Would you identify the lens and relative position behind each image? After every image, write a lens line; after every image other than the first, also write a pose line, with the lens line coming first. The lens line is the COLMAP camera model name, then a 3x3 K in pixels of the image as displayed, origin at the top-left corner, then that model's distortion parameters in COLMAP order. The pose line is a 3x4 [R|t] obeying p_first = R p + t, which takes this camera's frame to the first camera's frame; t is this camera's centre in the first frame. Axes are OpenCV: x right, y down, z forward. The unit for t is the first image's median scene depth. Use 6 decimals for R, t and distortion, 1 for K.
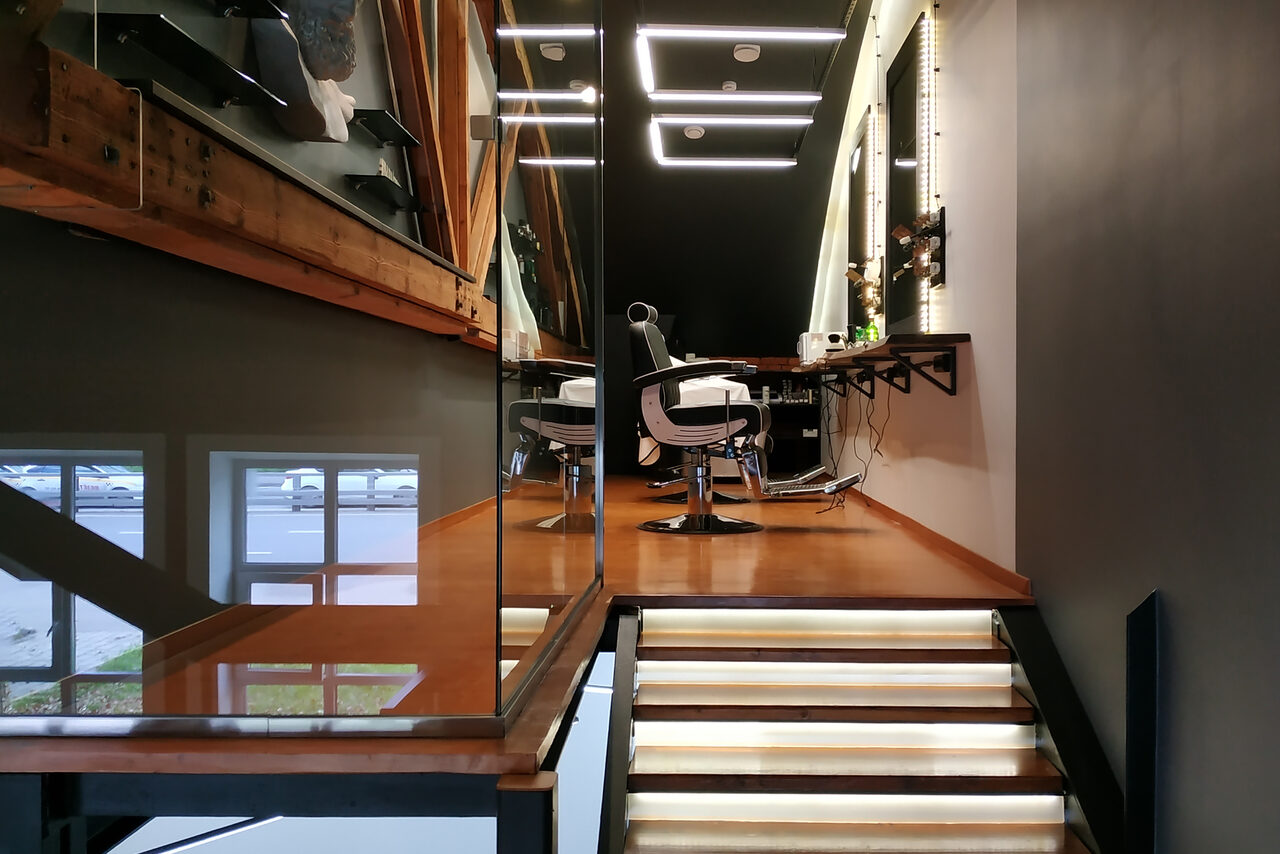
lens RADIAL K [[1217.3, 0, 743.9], [0, 1217.3, 417.6], [0, 0, 1]] dist [0.028386, 0.000000]
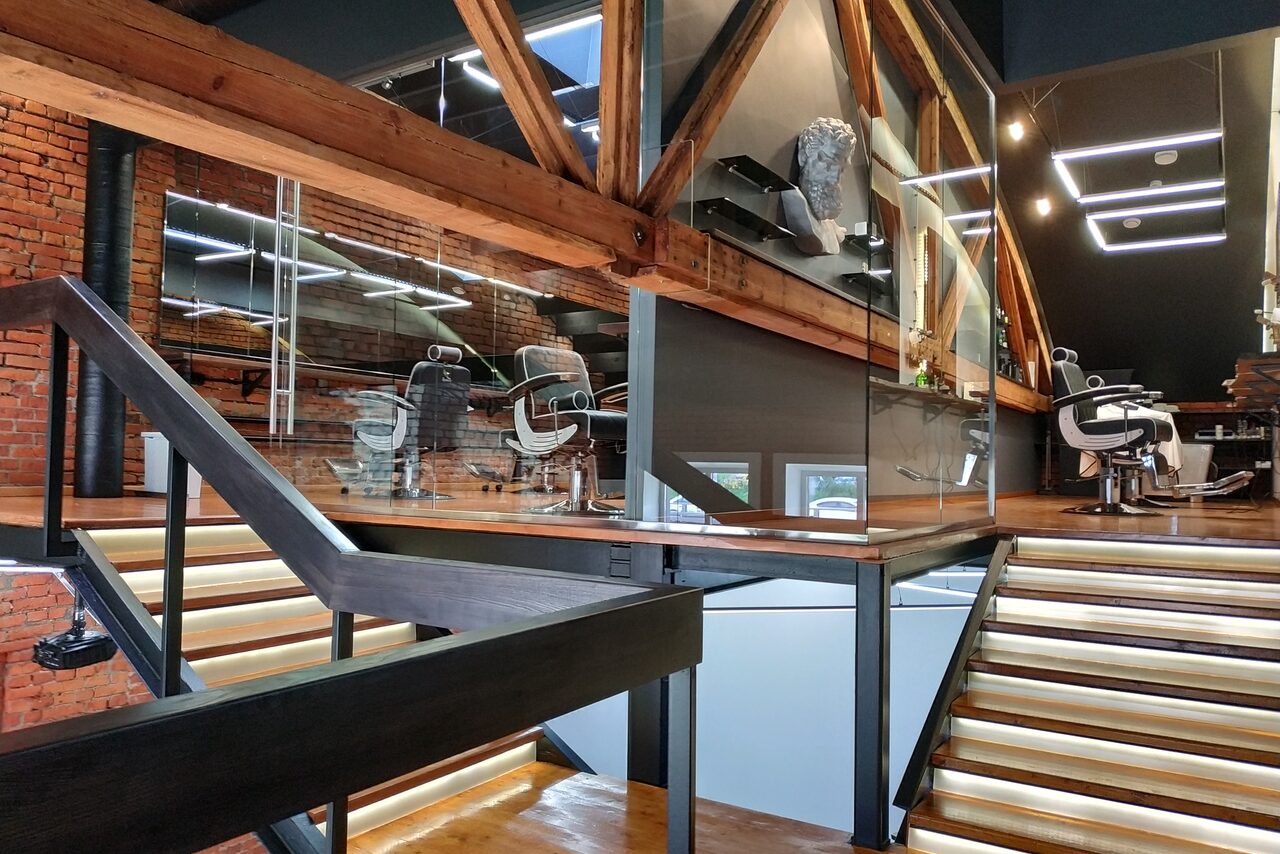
lens RADIAL K [[931.4, 0, 637.3], [0, 931.4, 430.5], [0, 0, 1]] dist [0.037577, -0.069445]
pose [[0.823436, -0.008598, -0.567344, 0.164003], [-0.020004, 0.998824, -0.044170, 0.075589], [0.567056, 0.047720, 0.822296, -0.197063]]
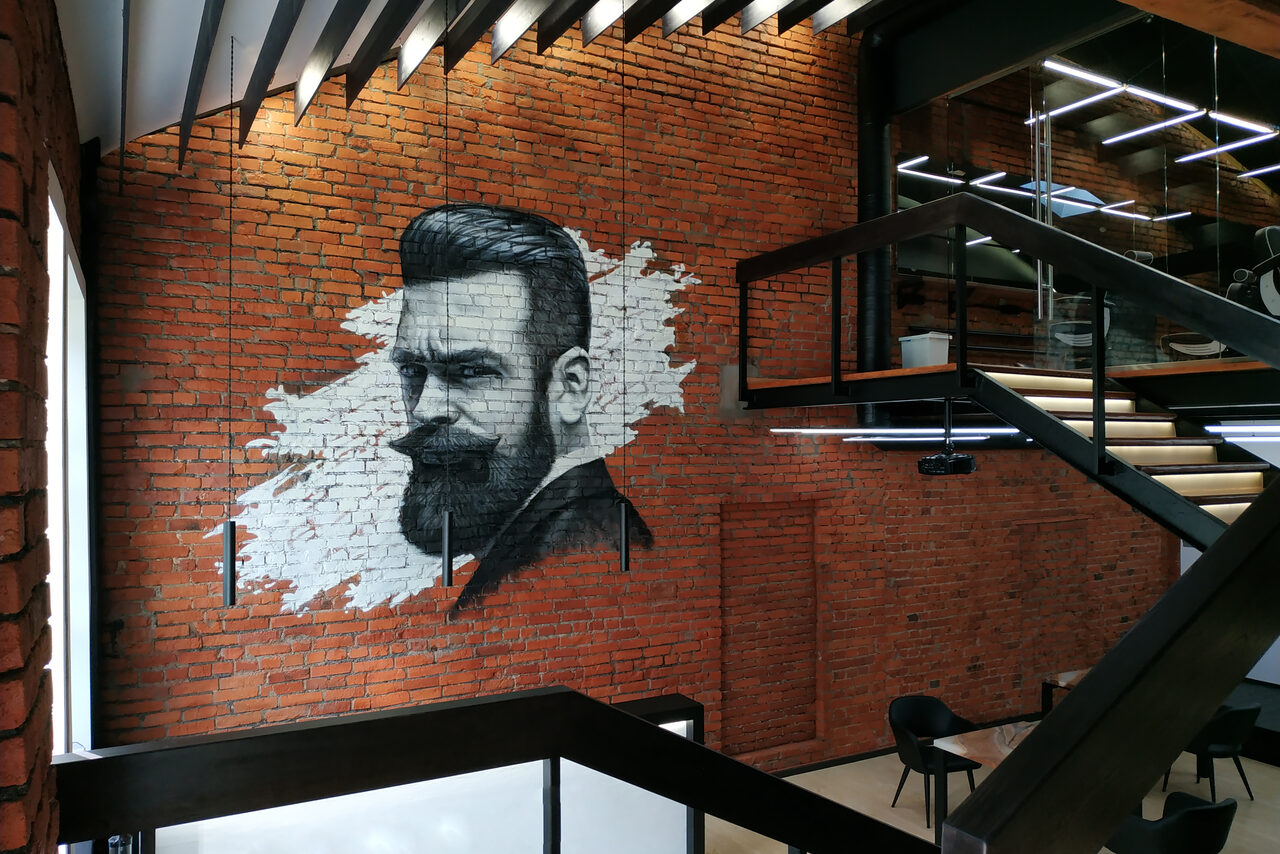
lens RADIAL K [[931.4, 0, 627.3], [0, 931.4, 426.9], [0, 0, 1]] dist [0.037577, -0.069445]
pose [[0.449948, -0.019833, -0.892834, 0.148693], [-0.003186, 0.999711, -0.023812, 0.239254], [0.893049, 0.013558, 0.449755, -0.721147]]
